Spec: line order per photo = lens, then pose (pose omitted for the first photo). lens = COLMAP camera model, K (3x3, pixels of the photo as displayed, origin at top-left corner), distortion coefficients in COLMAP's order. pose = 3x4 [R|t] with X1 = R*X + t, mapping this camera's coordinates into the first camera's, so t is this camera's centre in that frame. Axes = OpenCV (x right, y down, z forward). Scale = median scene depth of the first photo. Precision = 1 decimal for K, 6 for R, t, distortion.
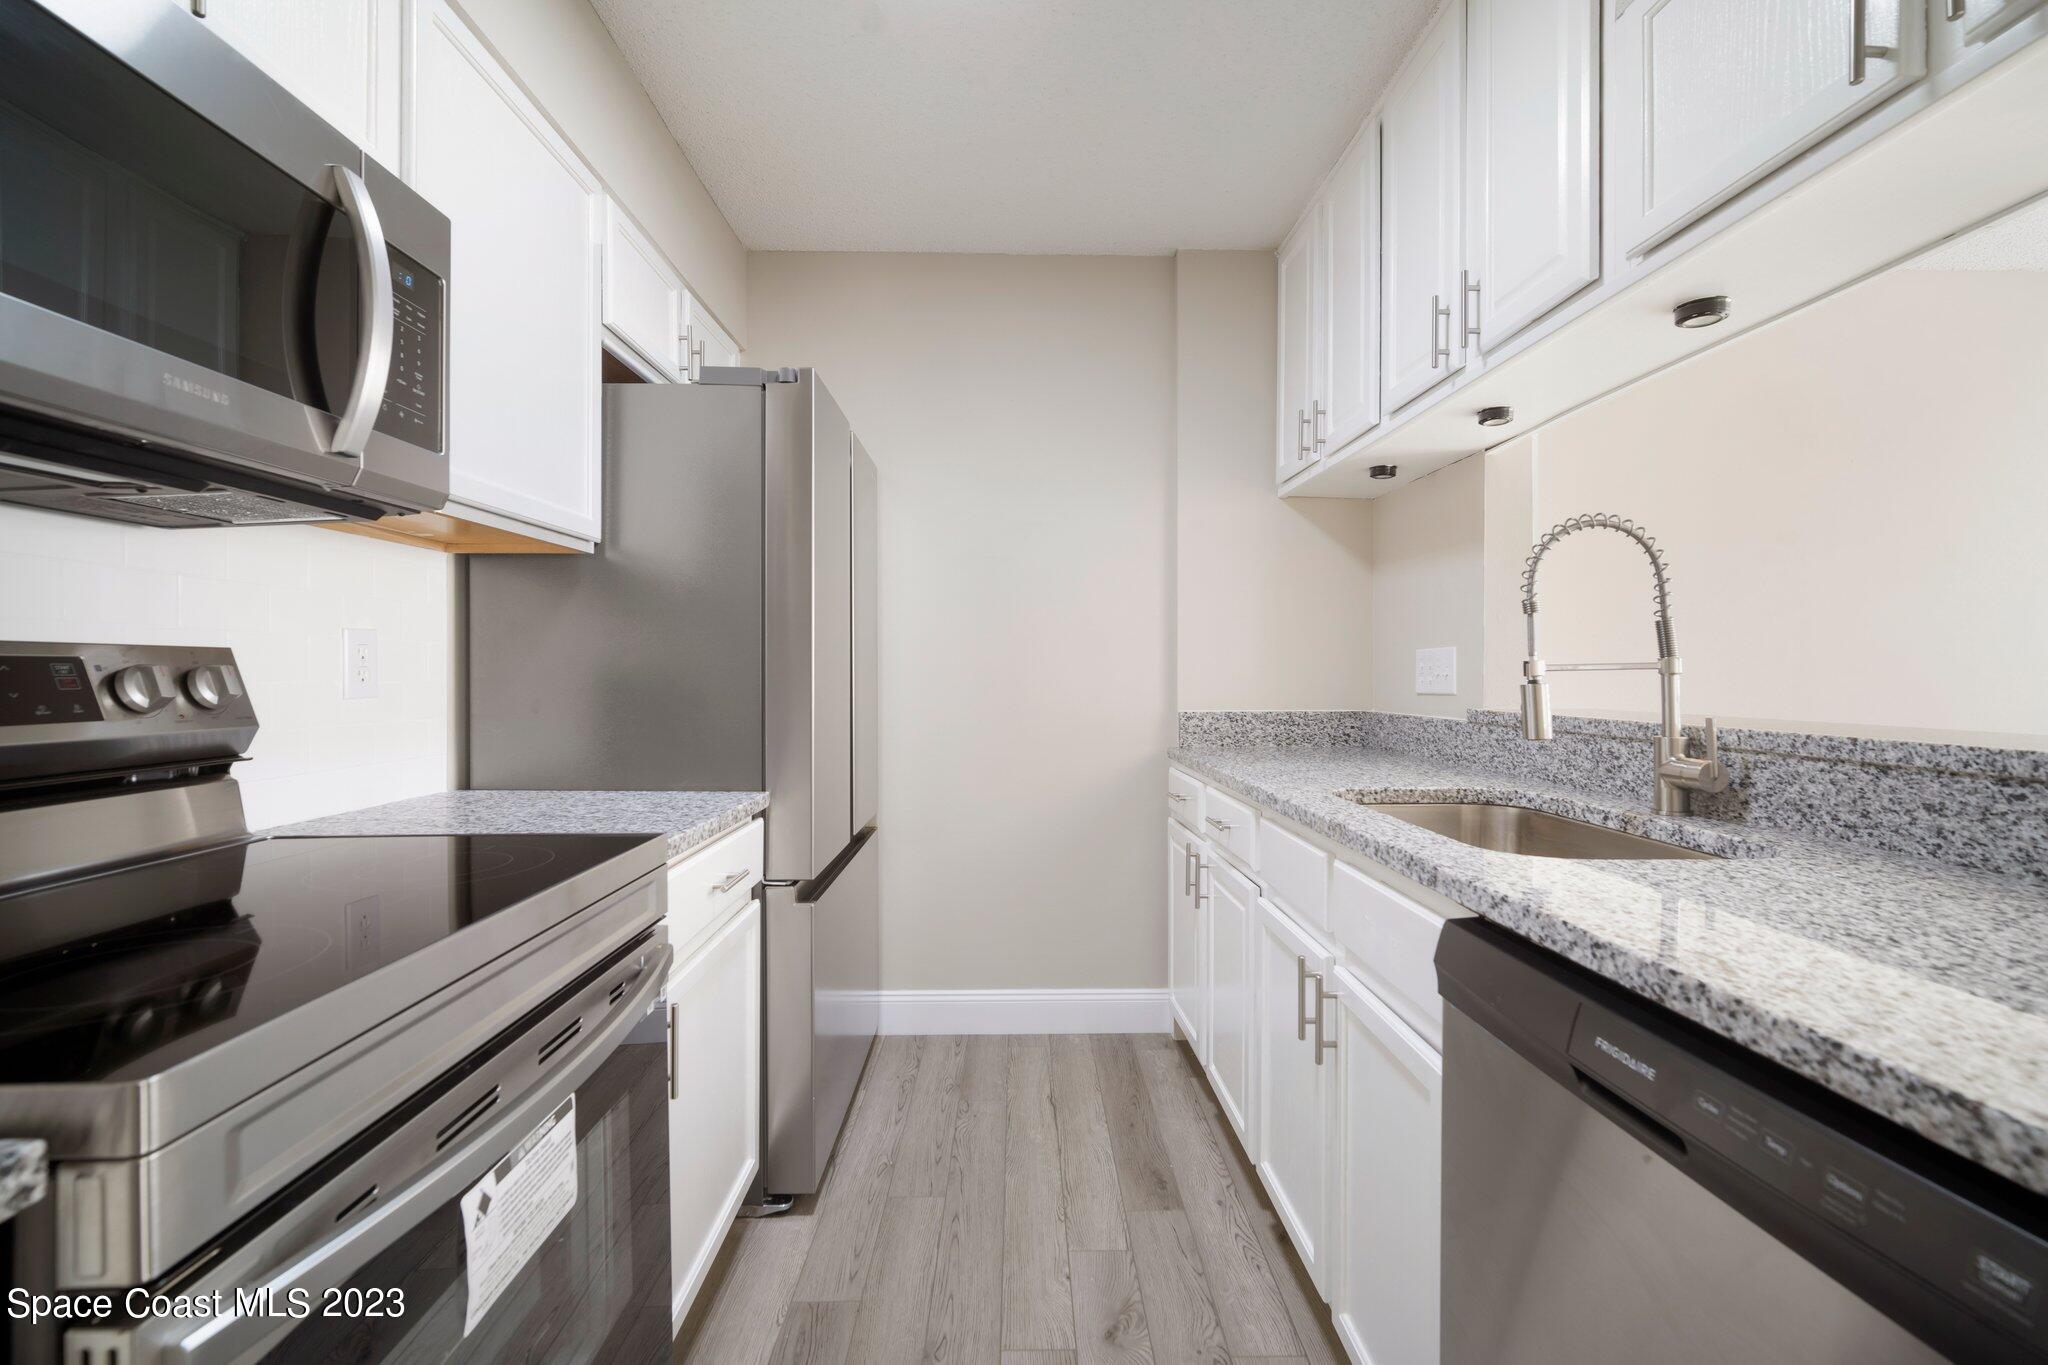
lens RADIAL K [[899.8, 0, 1033.7], [0, 899.8, 671.5], [0, 0, 1]] dist [-0.013423, 0.003999]
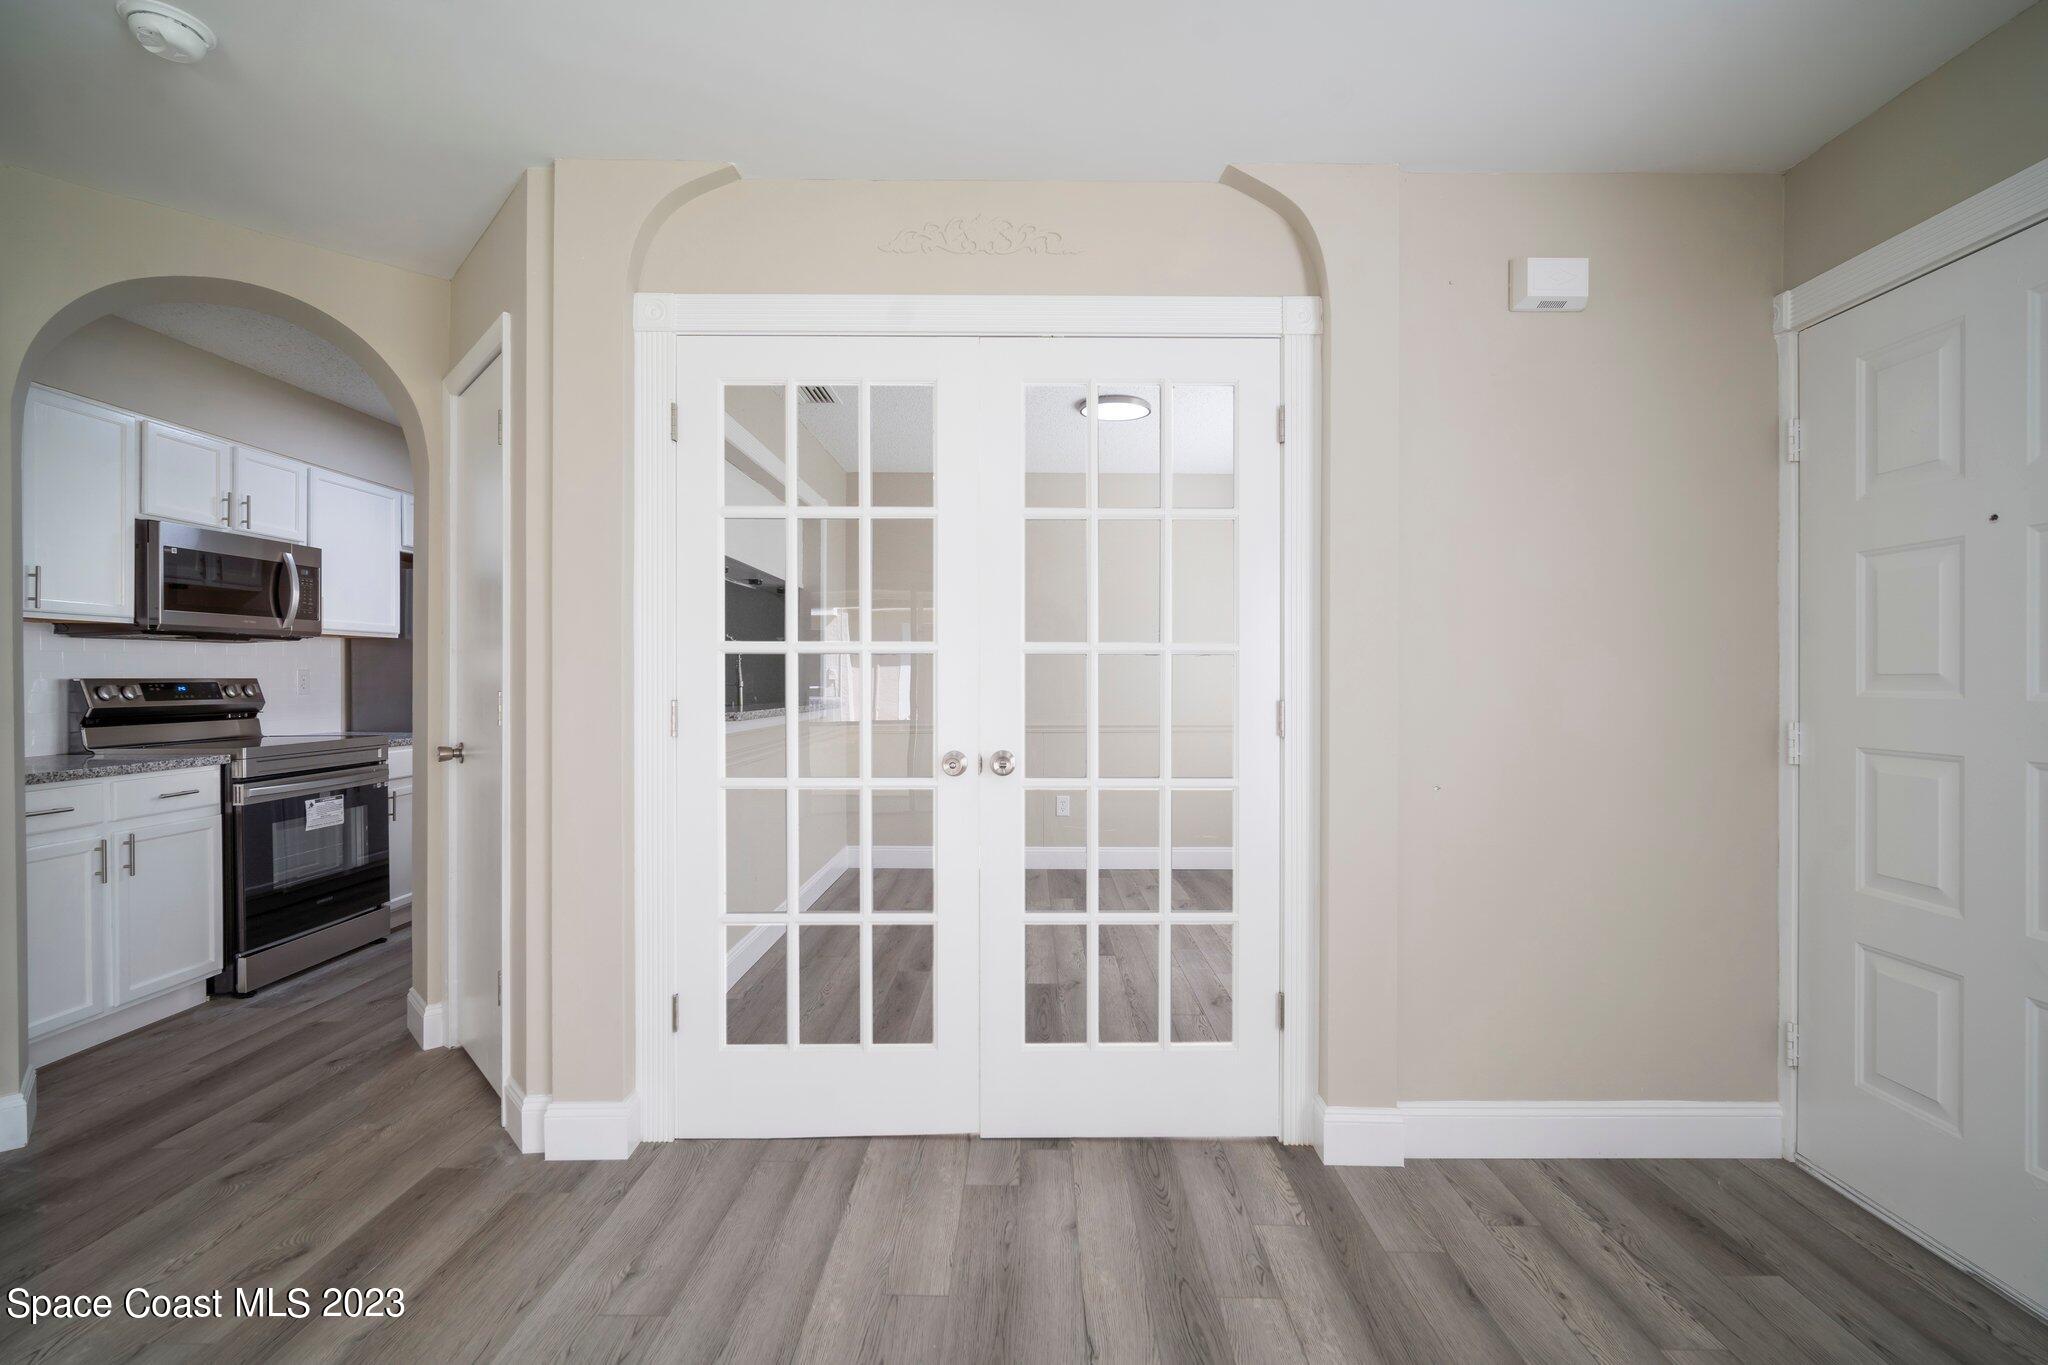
lens RADIAL K [[899.8, 0, 1026.4], [0, 899.8, 681.7], [0, 0, 1]] dist [-0.013423, 0.003999]
pose [[0.999797, 0.002934, -0.019916, 1.589327], [-0.002897, 0.999994, 0.001890, -0.023085], [0.019921, -0.001832, 0.999800, -1.772674]]
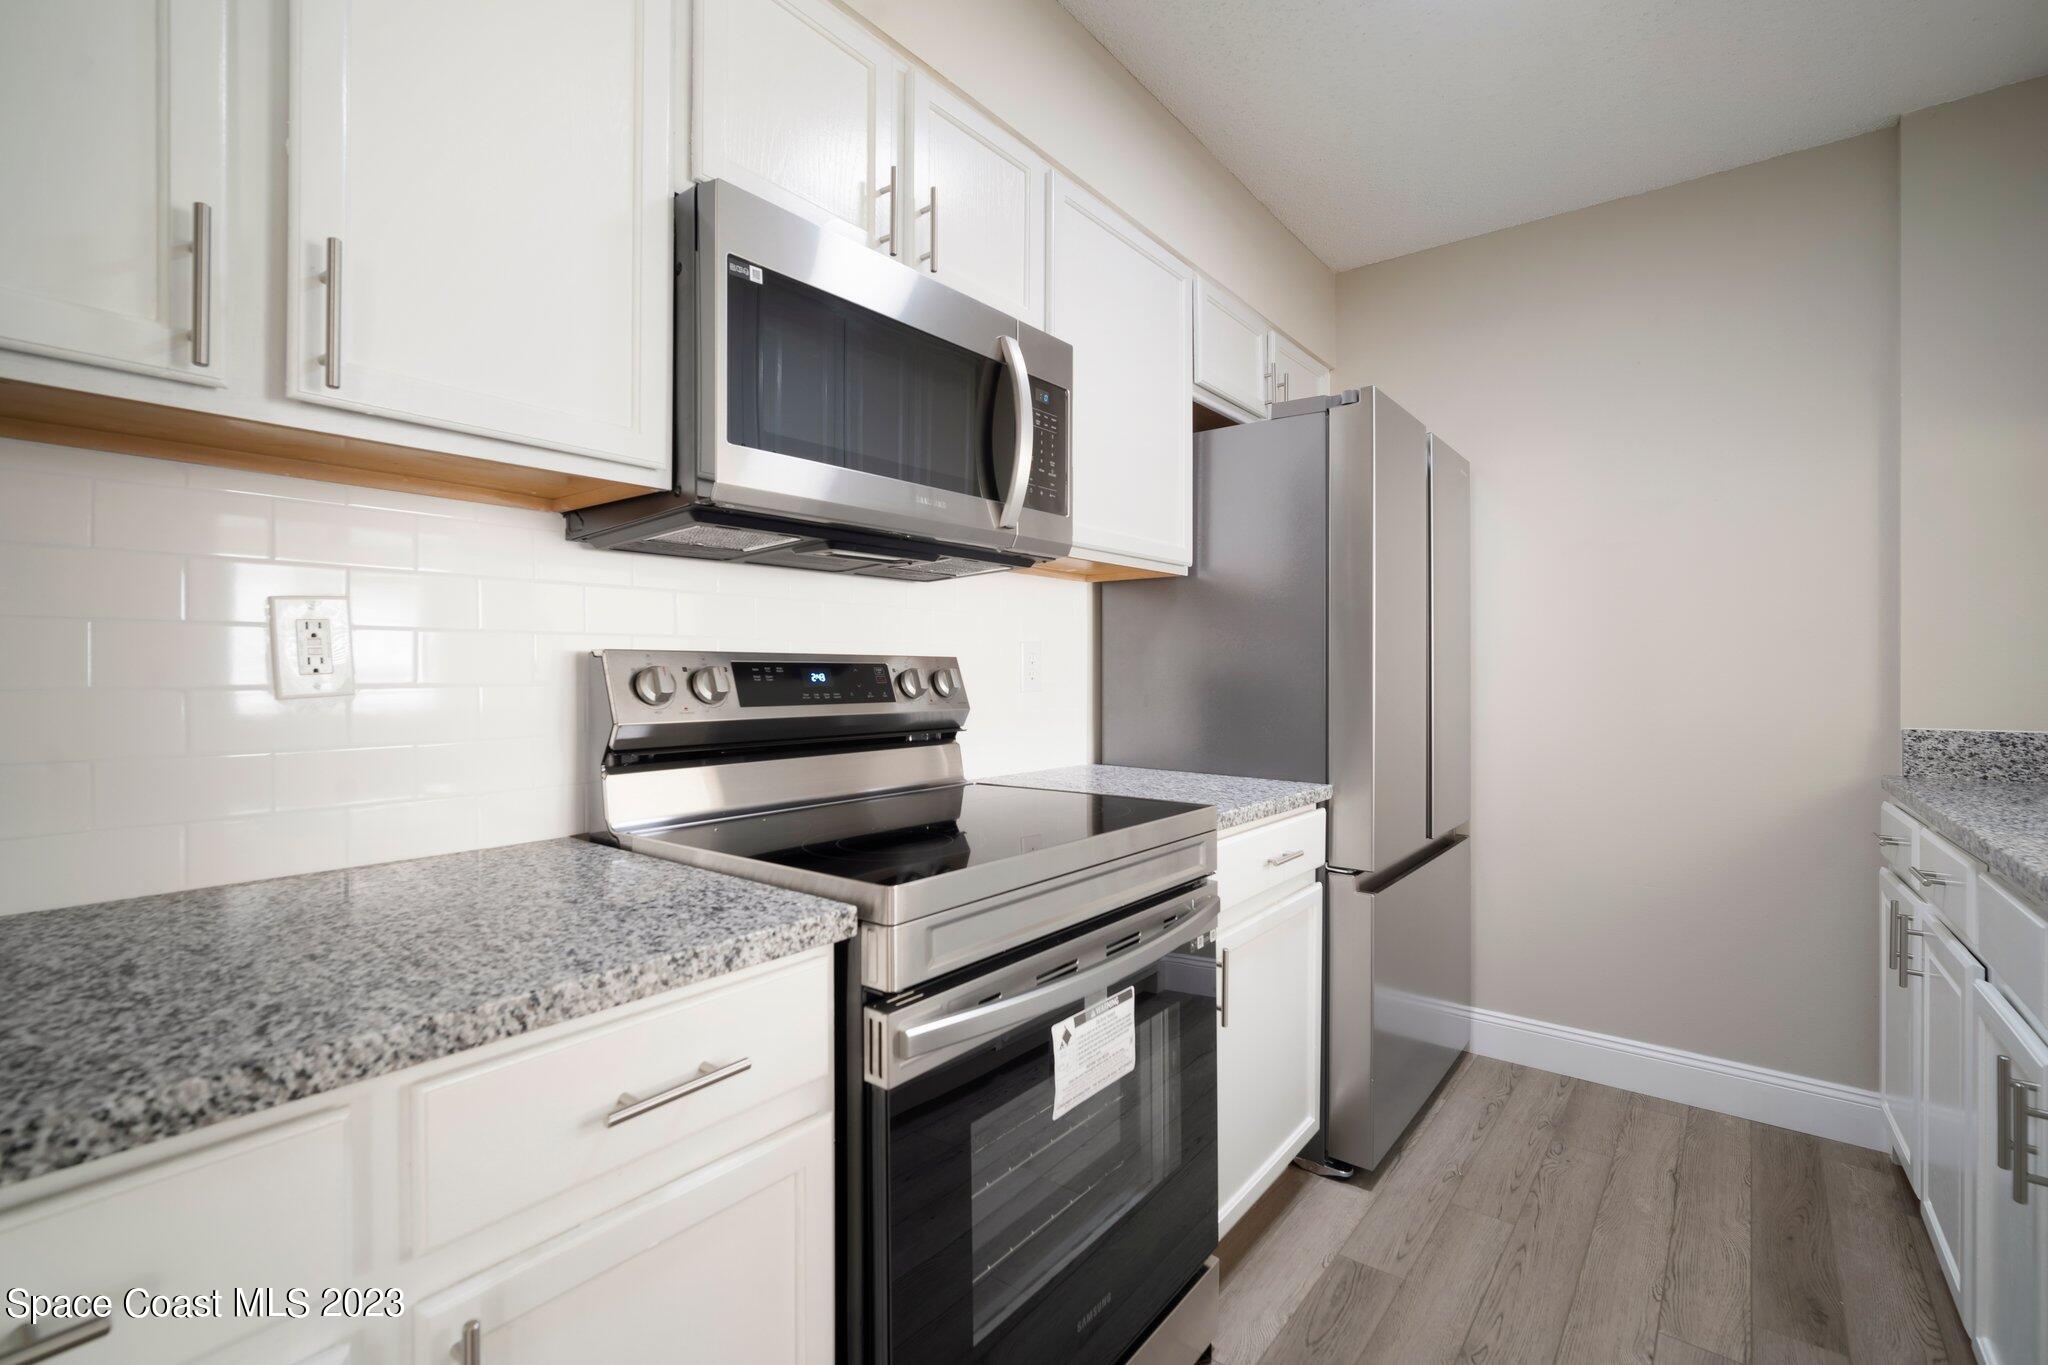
lens RADIAL K [[899.8, 0, 1009.9], [0, 899.8, 676.8], [0, 0, 1]] dist [-0.013423, 0.003999]
pose [[0.761916, 0.005111, -0.647655, 0.136135], [-0.003143, 0.999986, 0.004193, 0.000275], [0.647668, -0.001159, 0.761922, -0.093929]]
